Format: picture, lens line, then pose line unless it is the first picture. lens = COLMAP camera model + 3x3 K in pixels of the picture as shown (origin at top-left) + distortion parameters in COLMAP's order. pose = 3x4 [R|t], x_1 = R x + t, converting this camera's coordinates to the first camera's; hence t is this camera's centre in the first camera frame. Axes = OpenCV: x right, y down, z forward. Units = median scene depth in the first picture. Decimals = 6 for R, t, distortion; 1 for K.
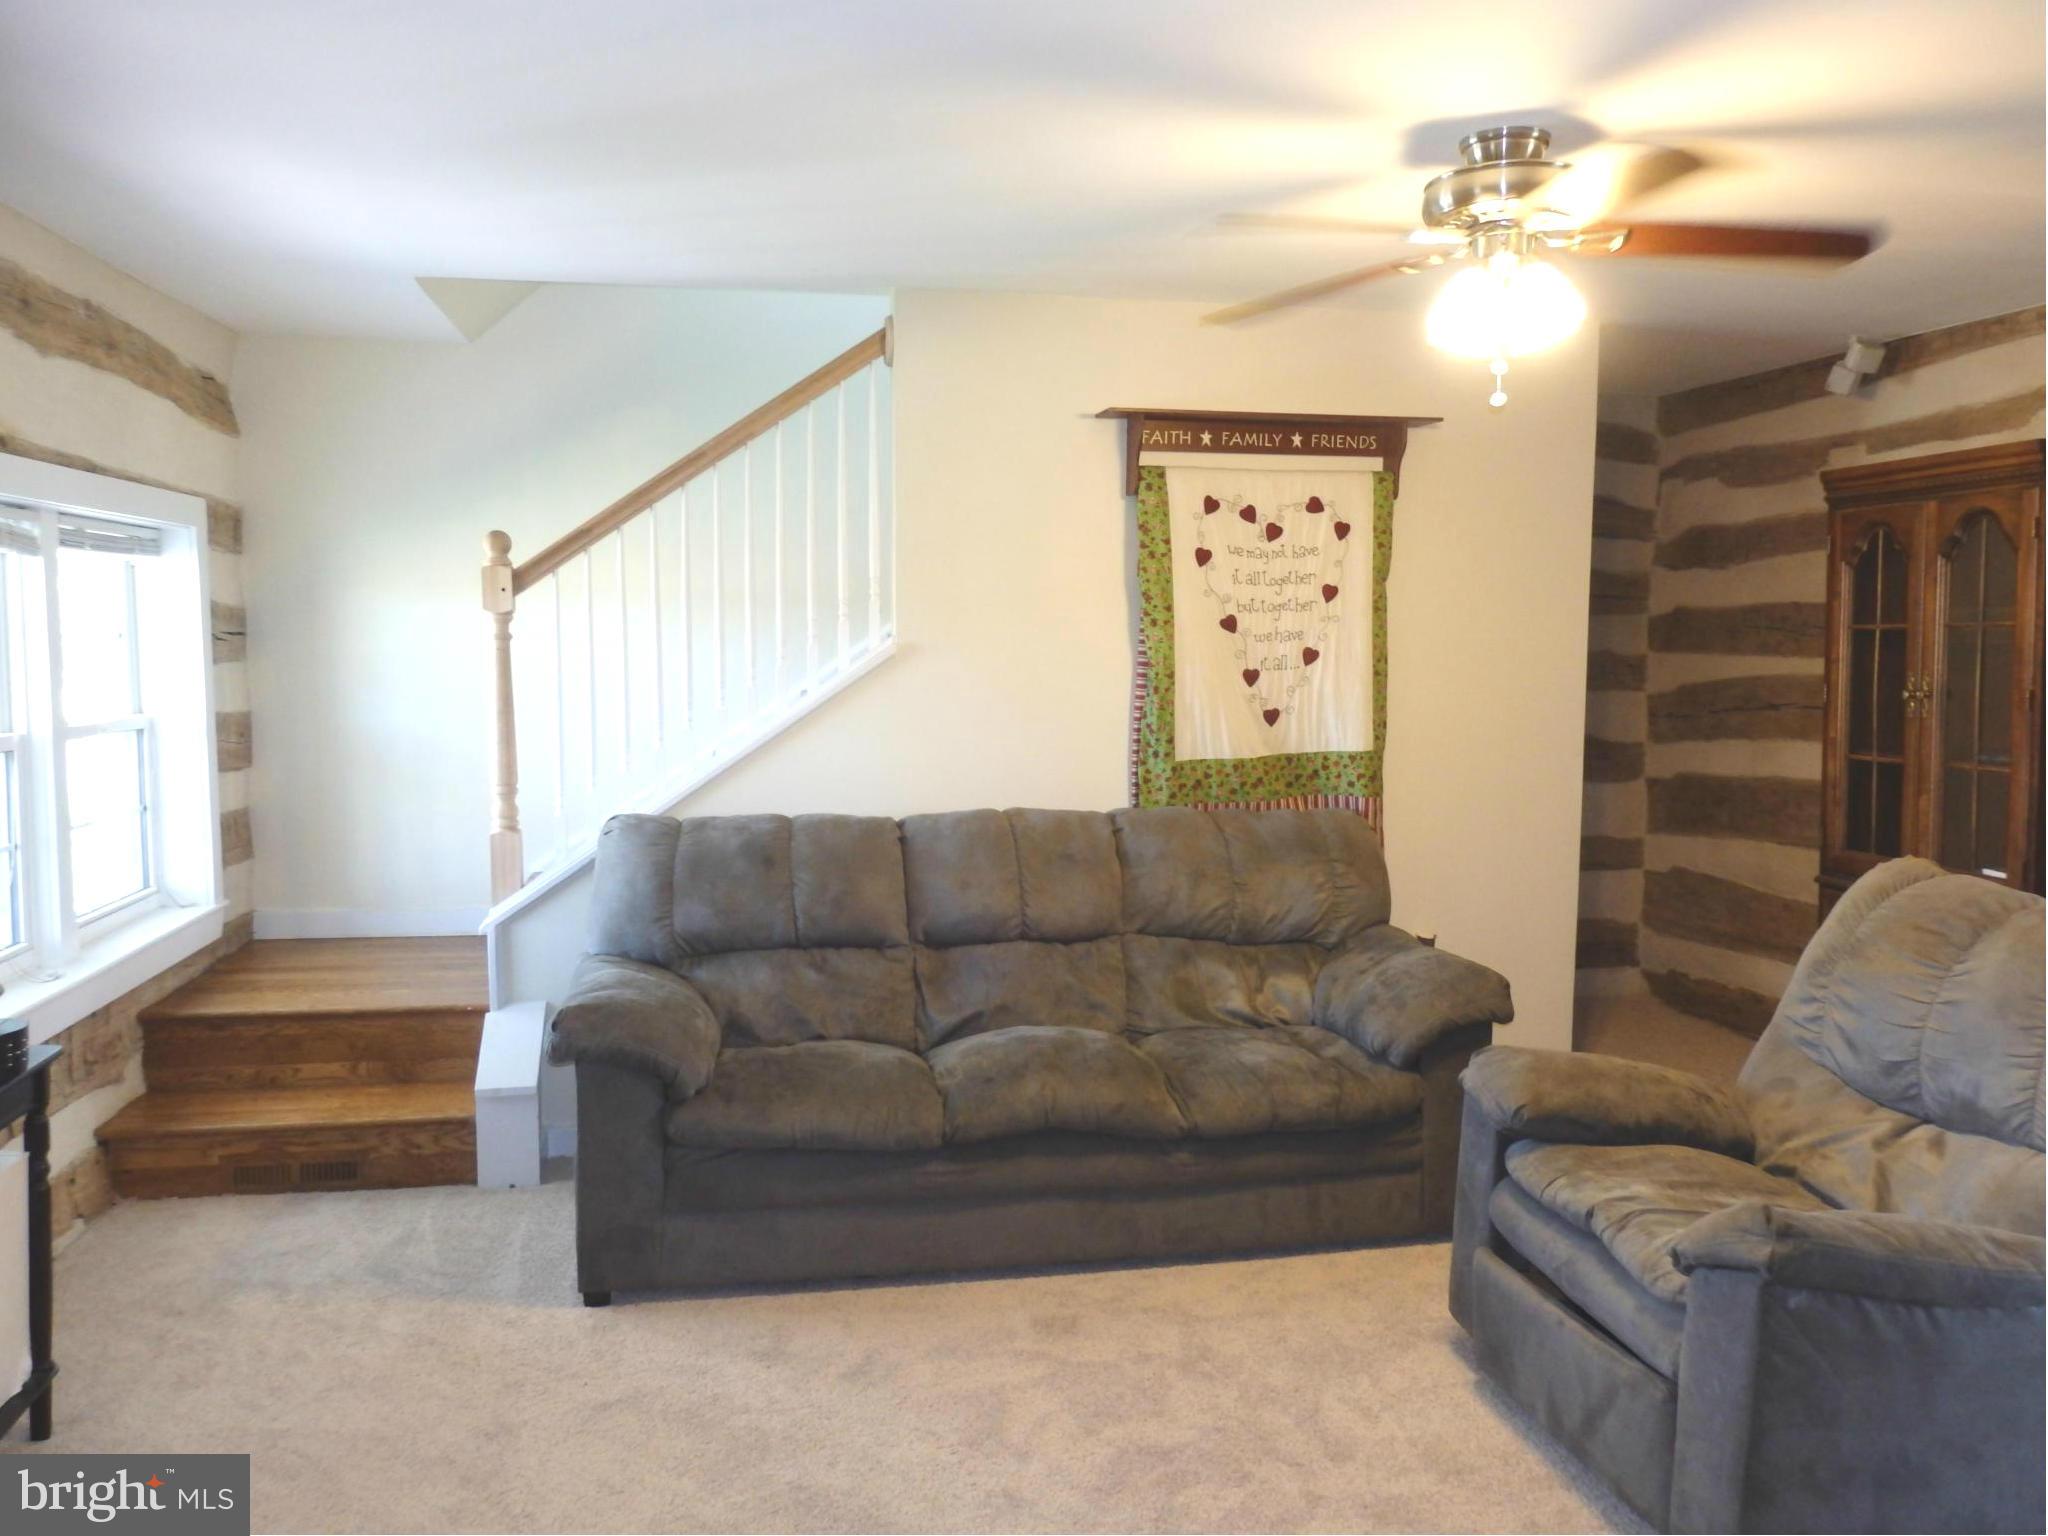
lens RADIAL K [[1518.5, 0, 1029.4], [0, 1518.5, 761.7], [0, 0, 1]] dist [0.001856, 0.008507]
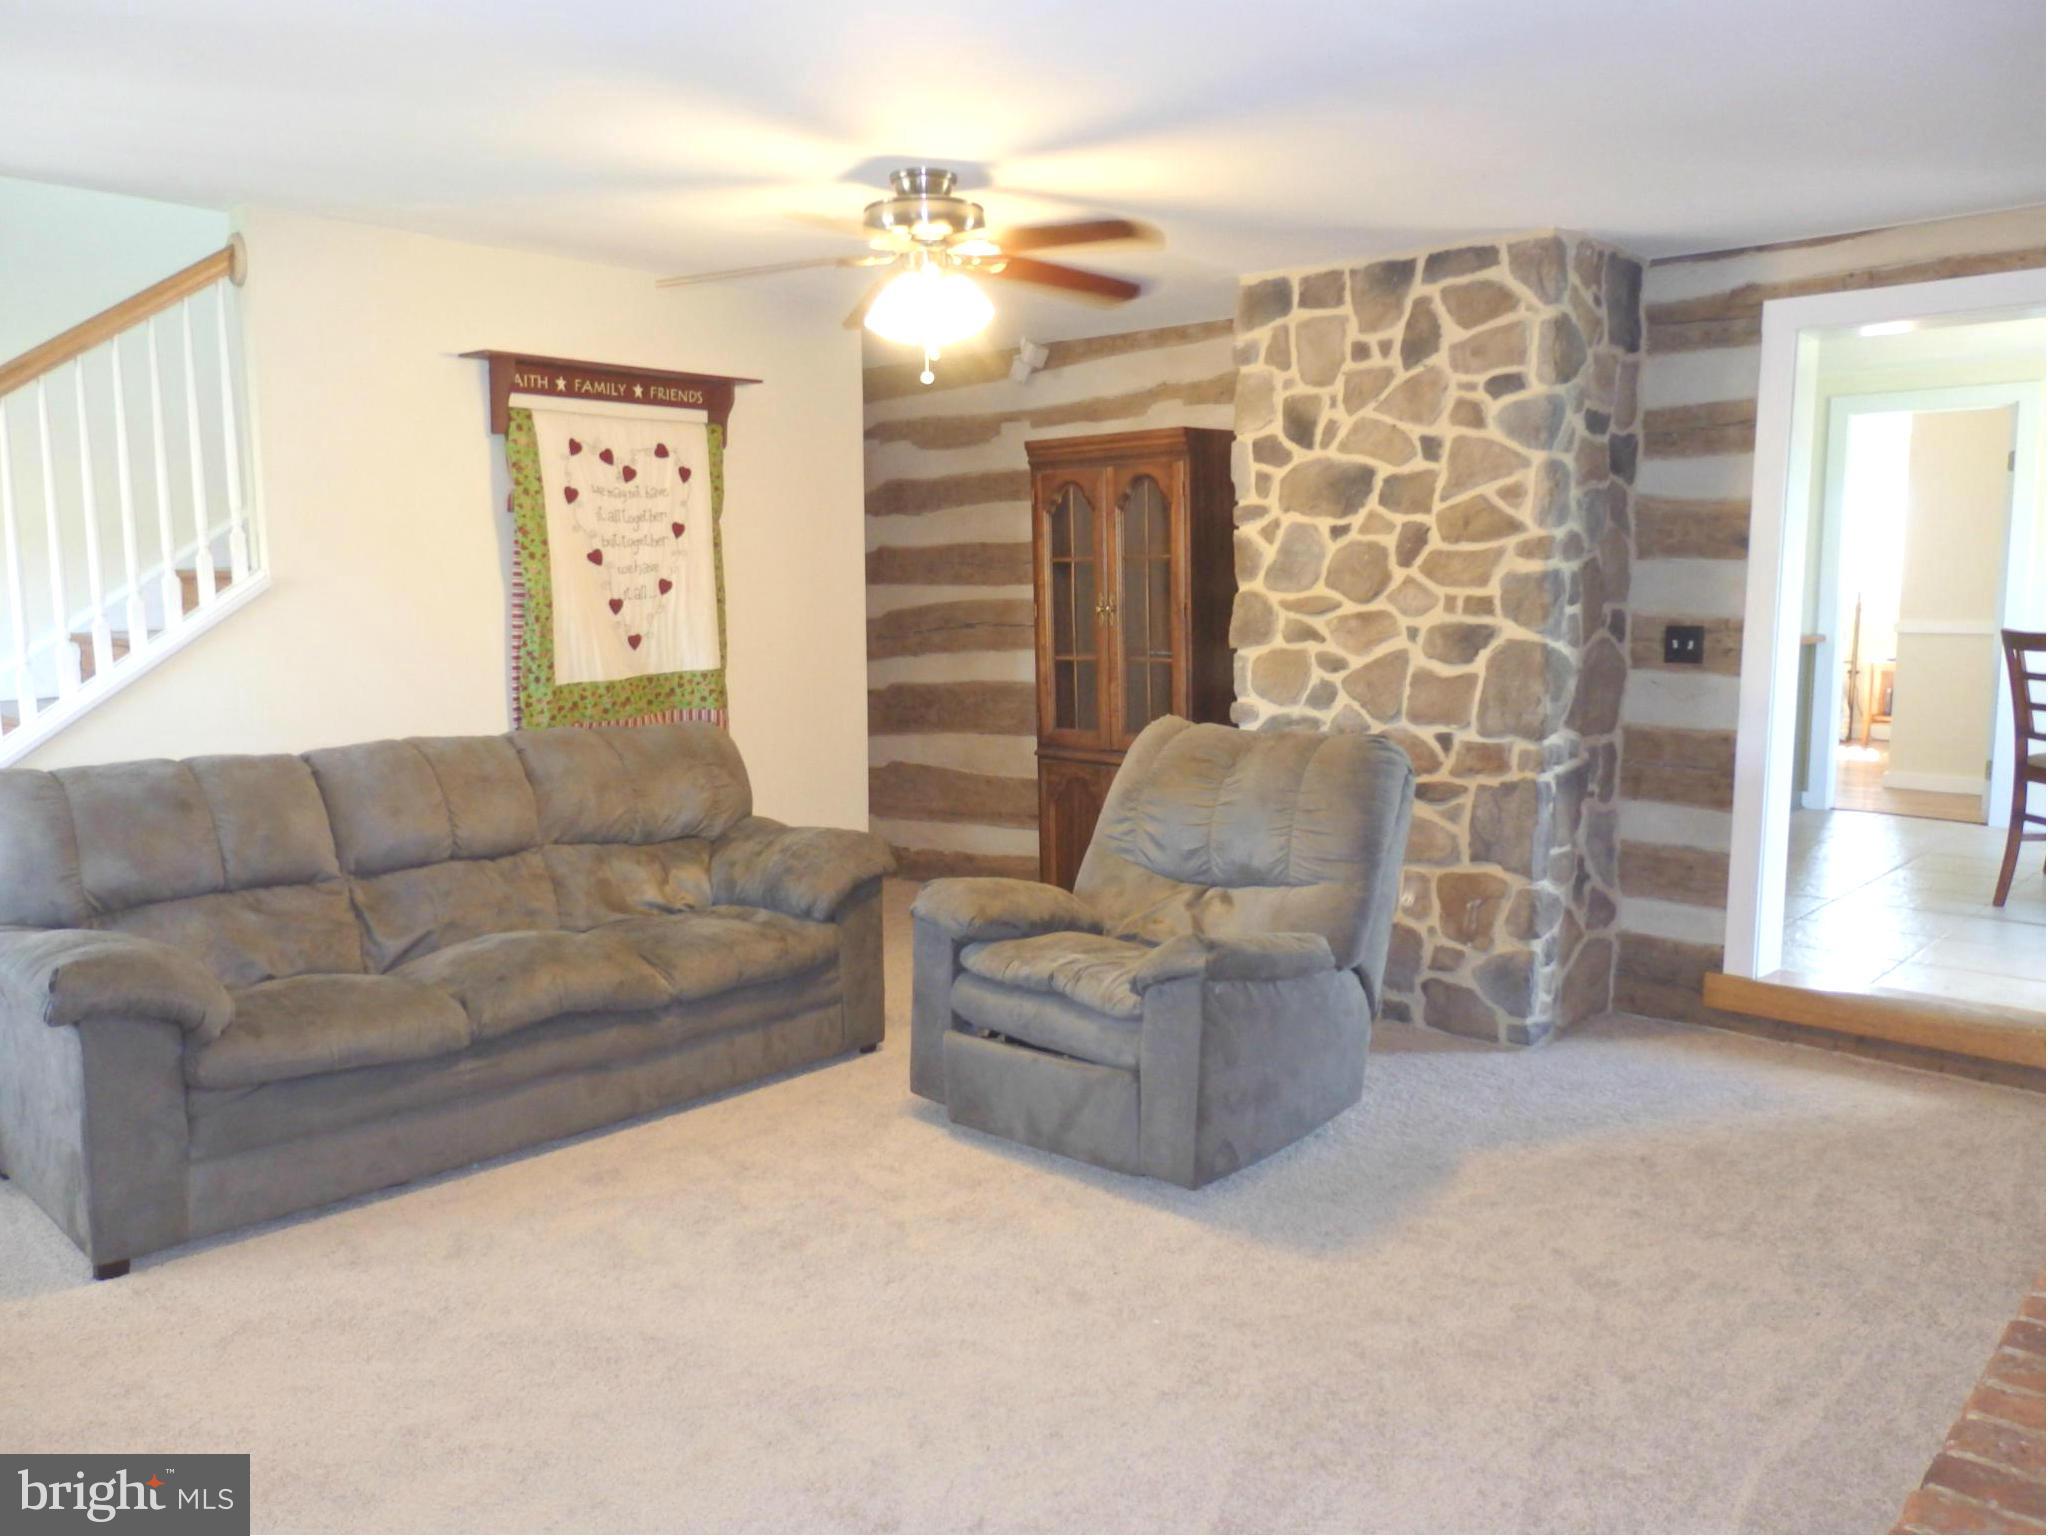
lens RADIAL K [[1518.5, 0, 1020.0], [0, 1518.5, 749.5], [0, 0, 1]] dist [0.001856, 0.008507]
pose [[0.815989, -0.071307, 0.573652, -0.293105], [0.056248, 0.997448, 0.043976, 0.018729], [-0.575324, -0.003617, 0.817918, -0.078692]]
